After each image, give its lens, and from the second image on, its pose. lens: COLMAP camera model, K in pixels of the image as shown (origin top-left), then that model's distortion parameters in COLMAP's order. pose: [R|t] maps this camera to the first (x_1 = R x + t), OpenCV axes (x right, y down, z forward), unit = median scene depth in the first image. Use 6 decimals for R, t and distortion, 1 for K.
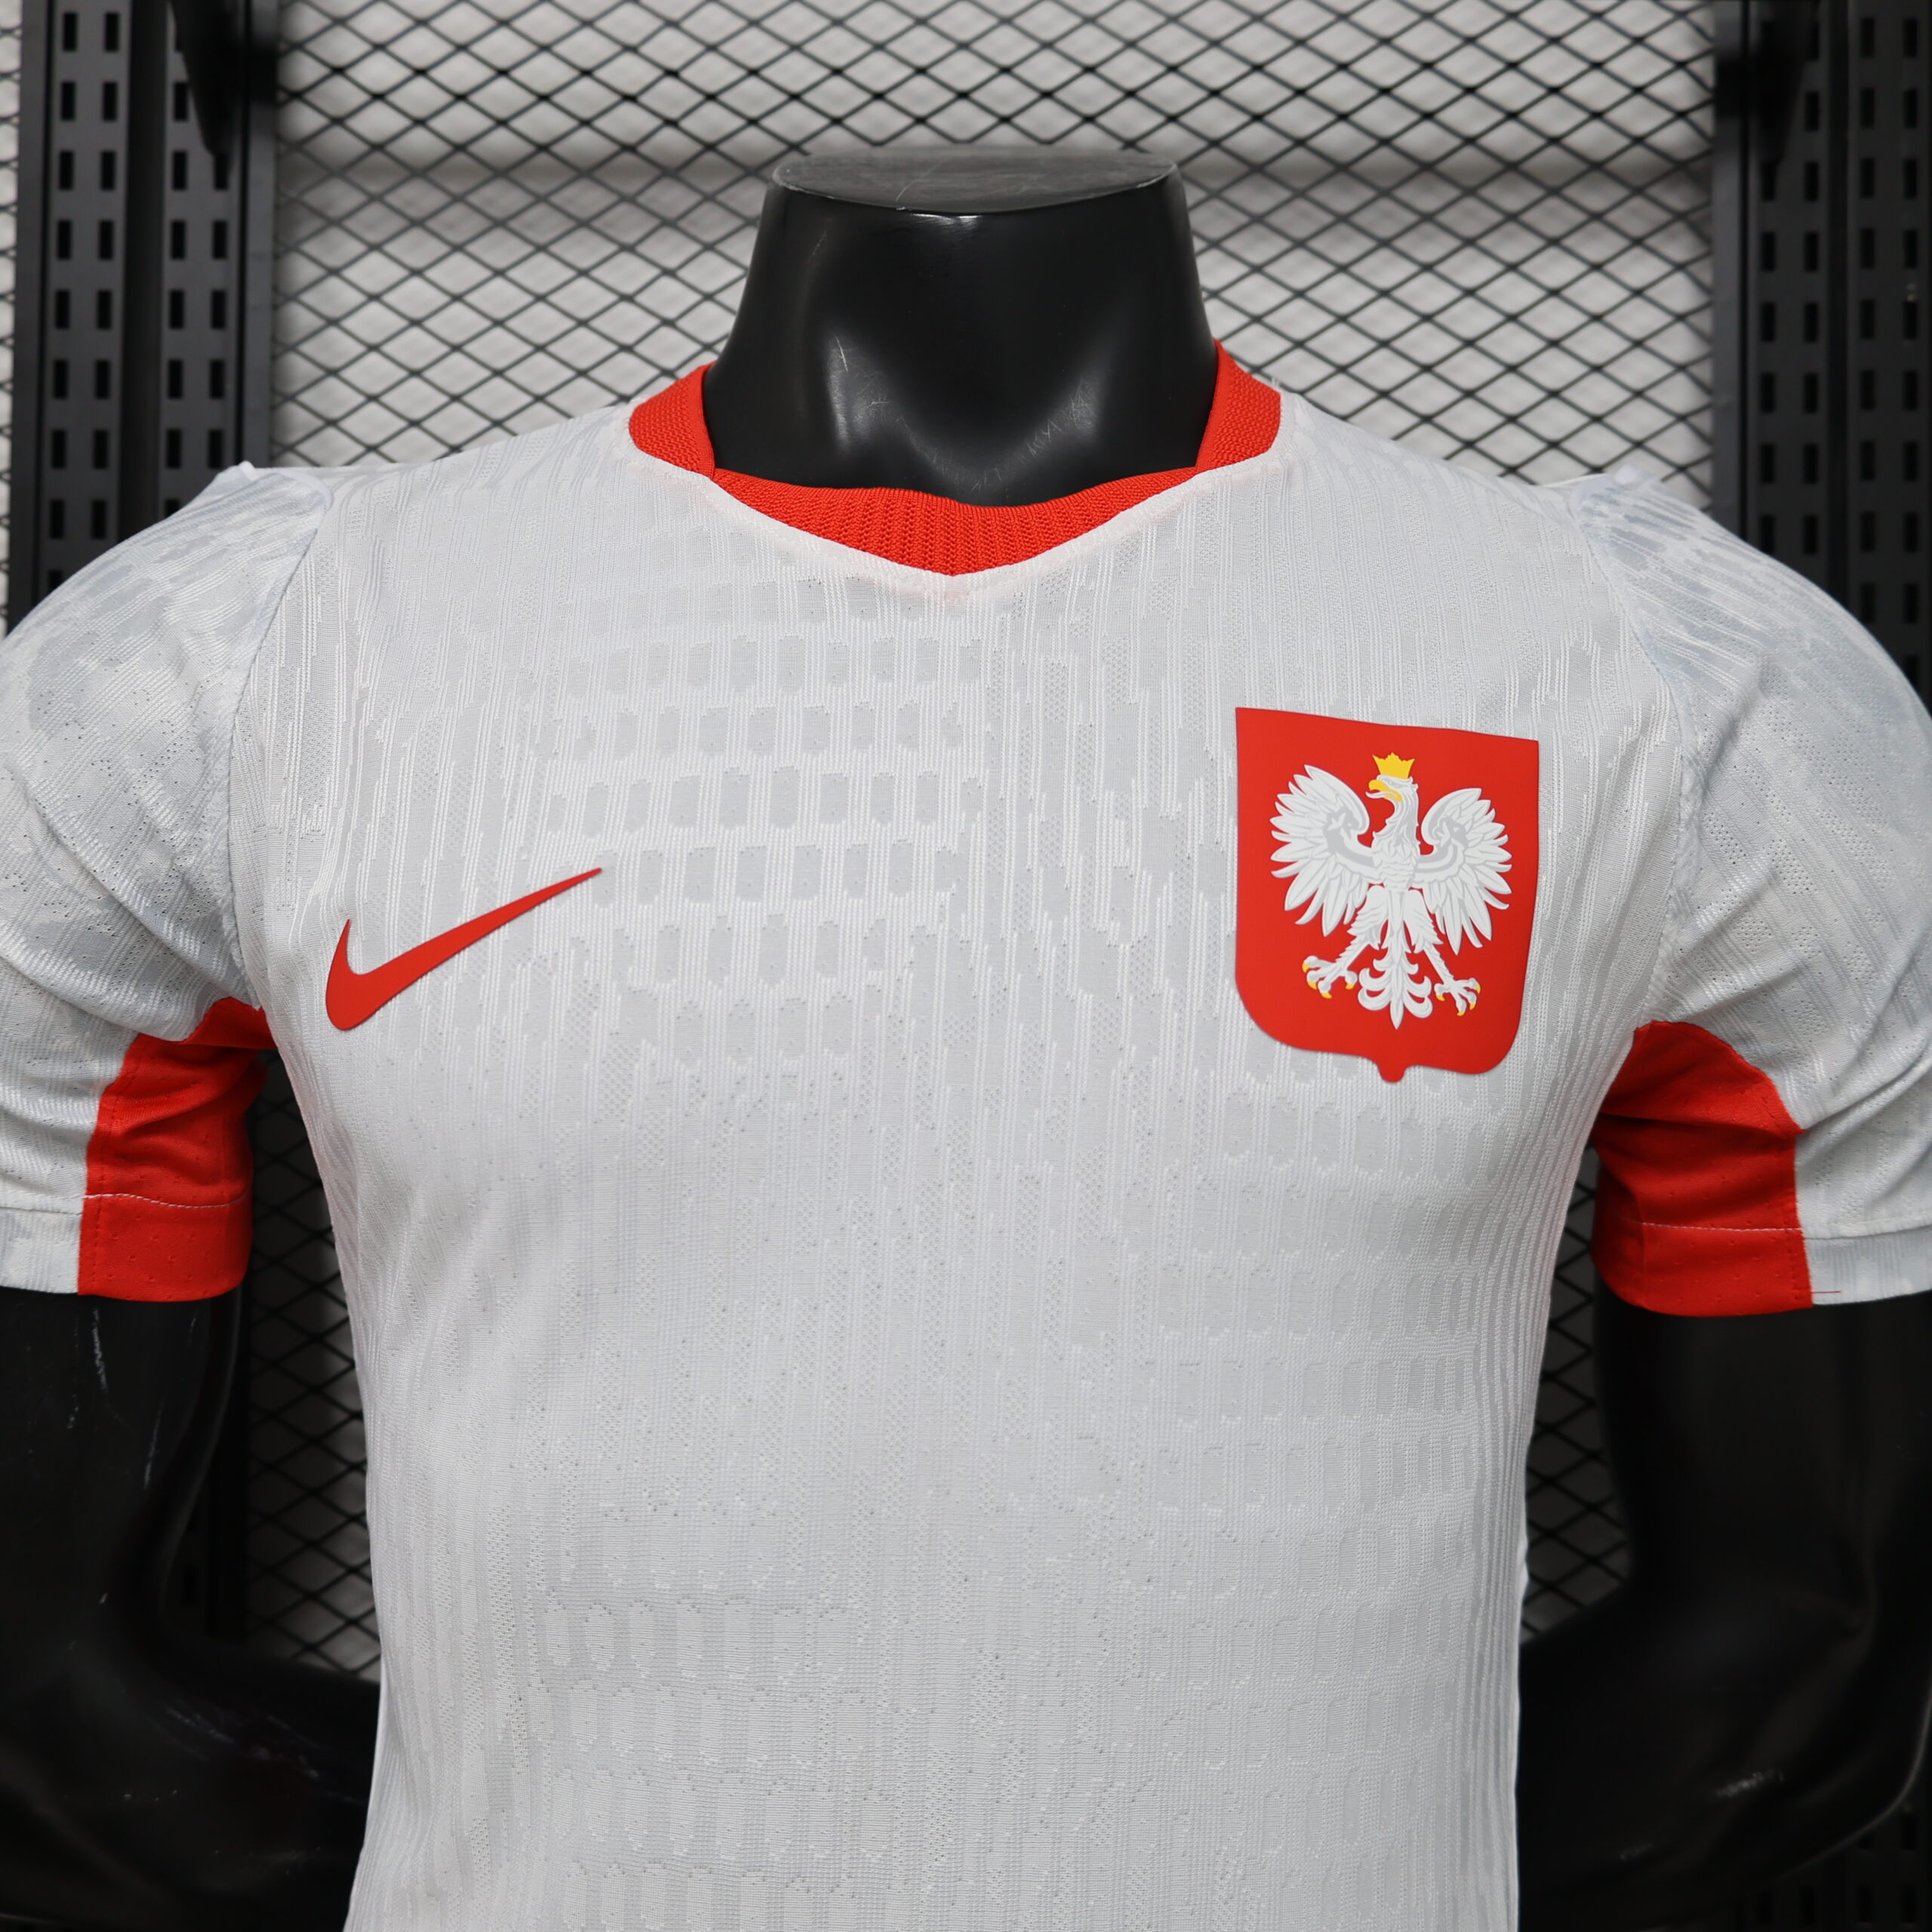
lens RADIAL K [[2031.8, 0, 968.7], [0, 2031.8, 968.5], [0, 0, 1]] dist [0.004480, 0.000000]
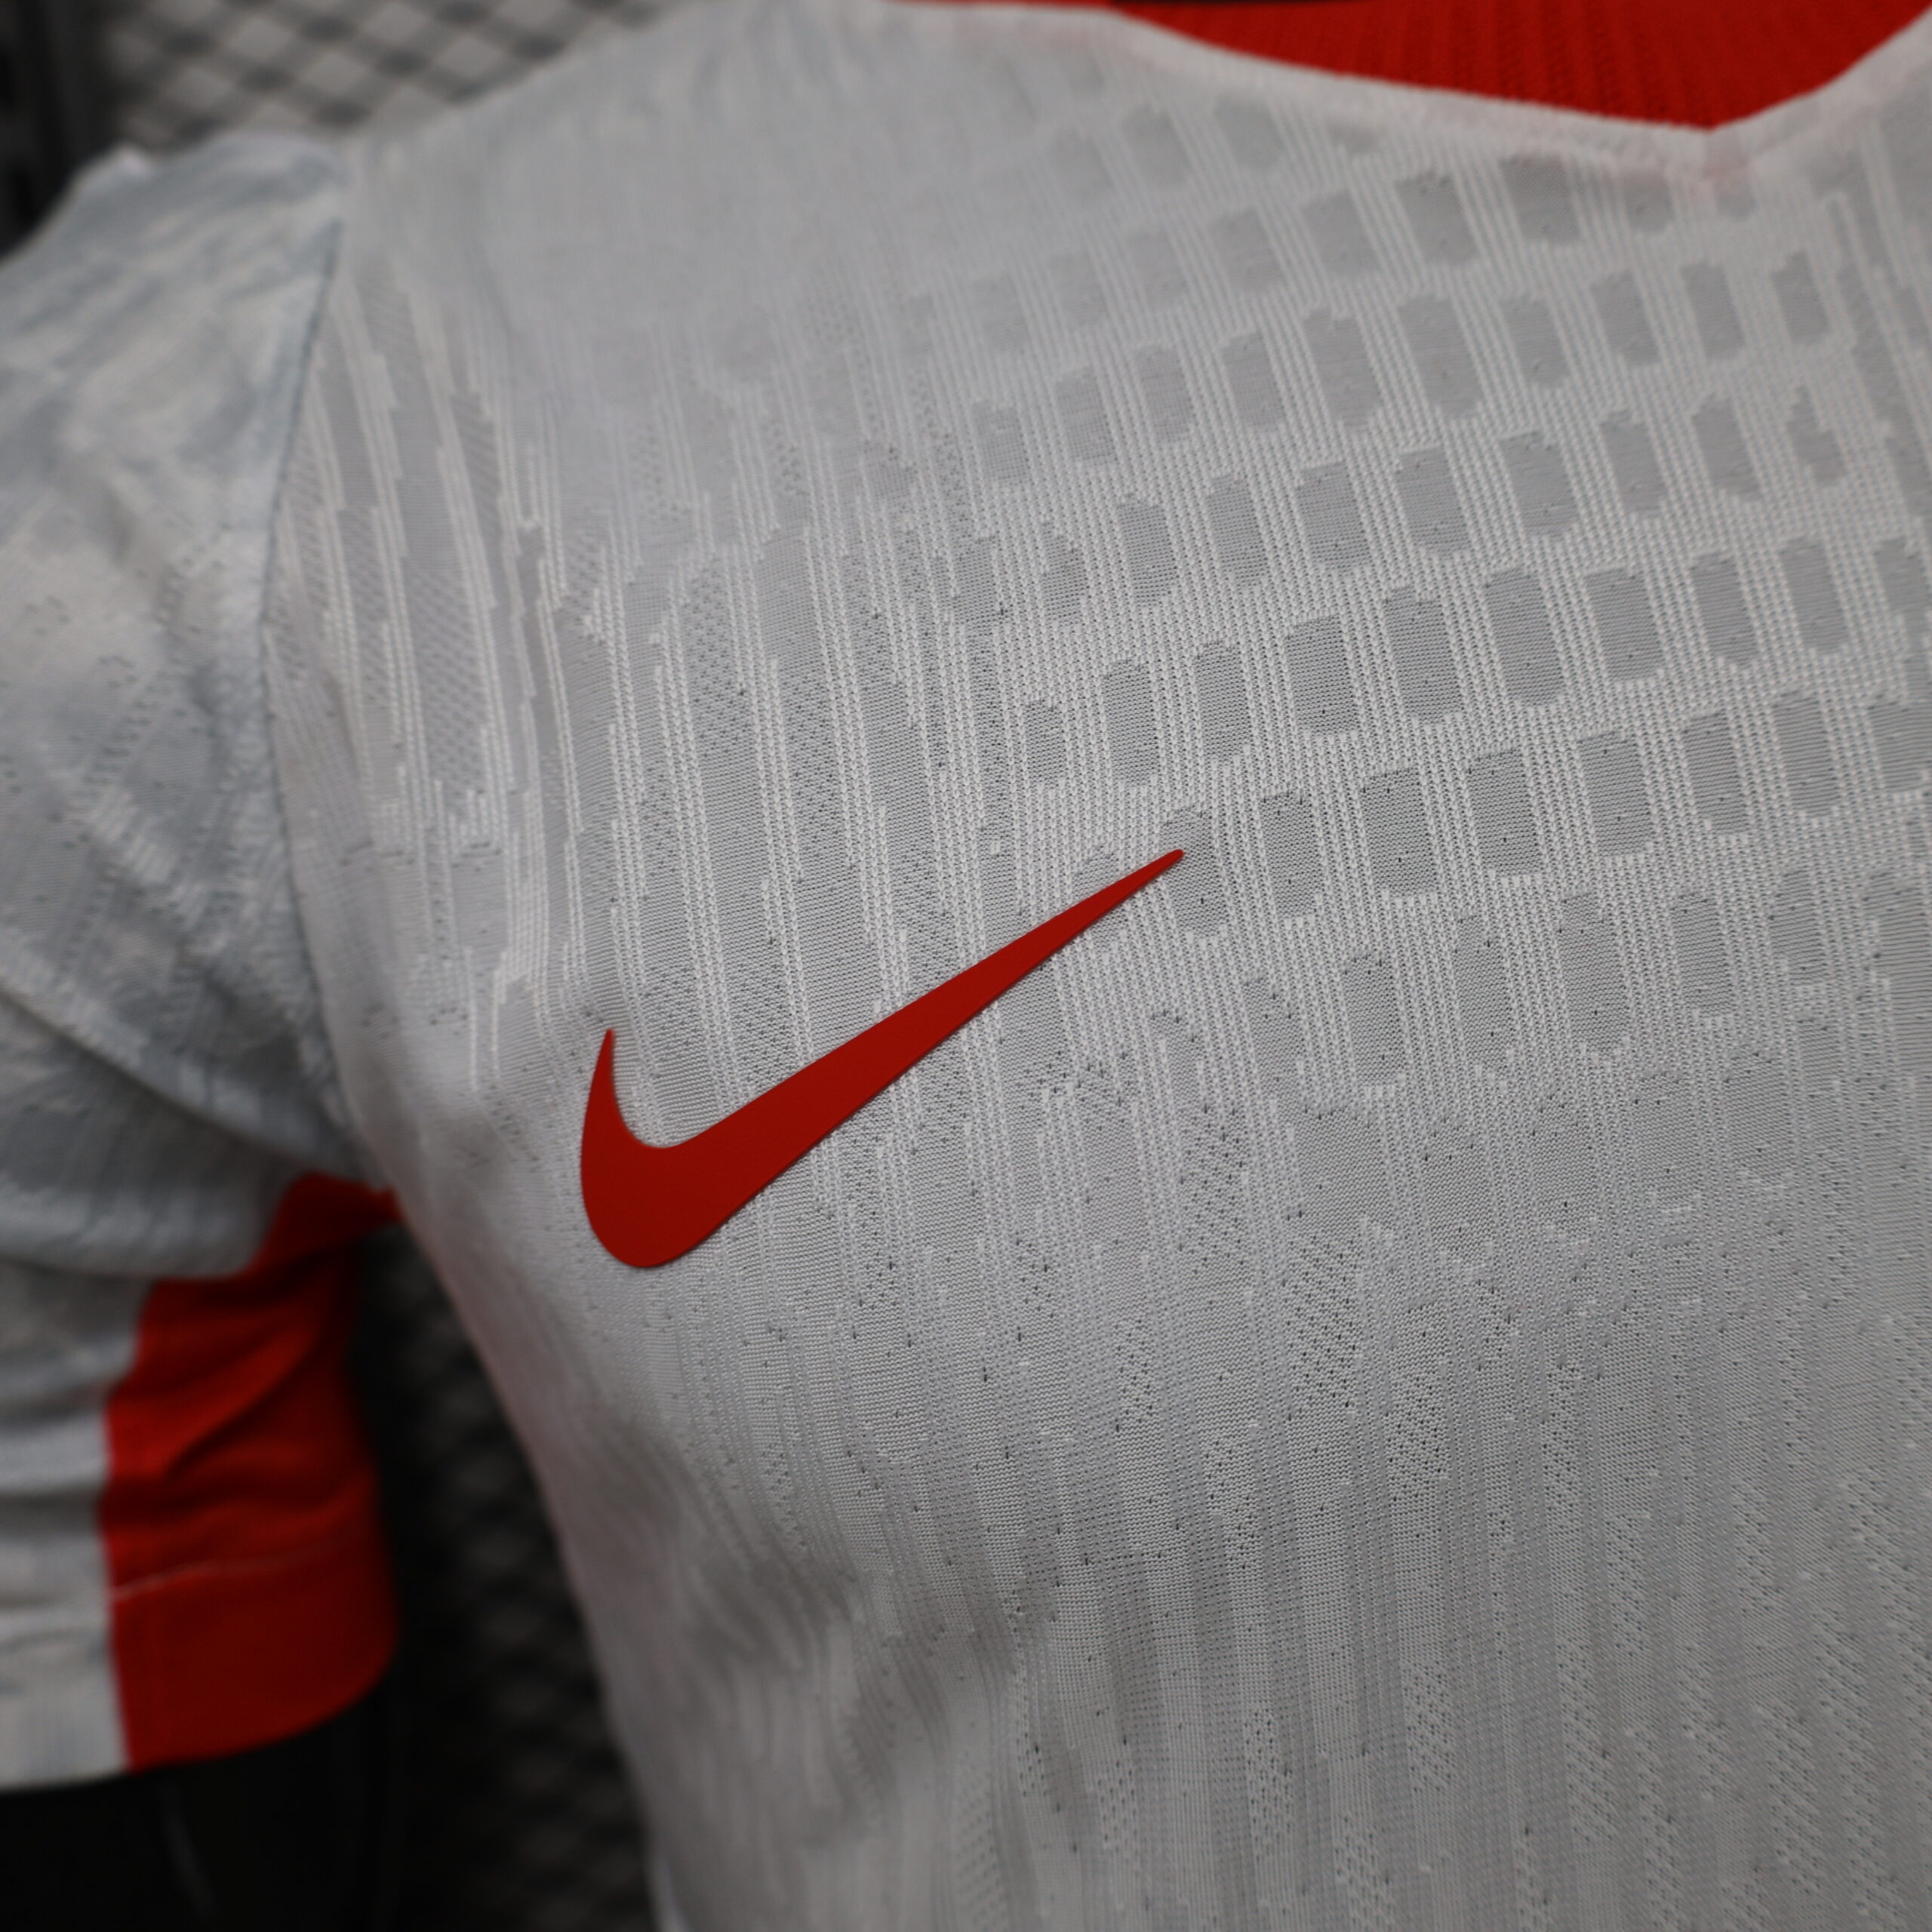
lens RADIAL K [[2031.8, 0, 956.5], [0, 2031.8, 959.7], [0, 0, 1]] dist [0.004480, 0.000000]
pose [[0.986111, -0.151487, 0.068088, -0.248867], [0.144357, 0.984494, 0.099660, -0.073041], [-0.082129, -0.088447, 0.992689, 0.517903]]
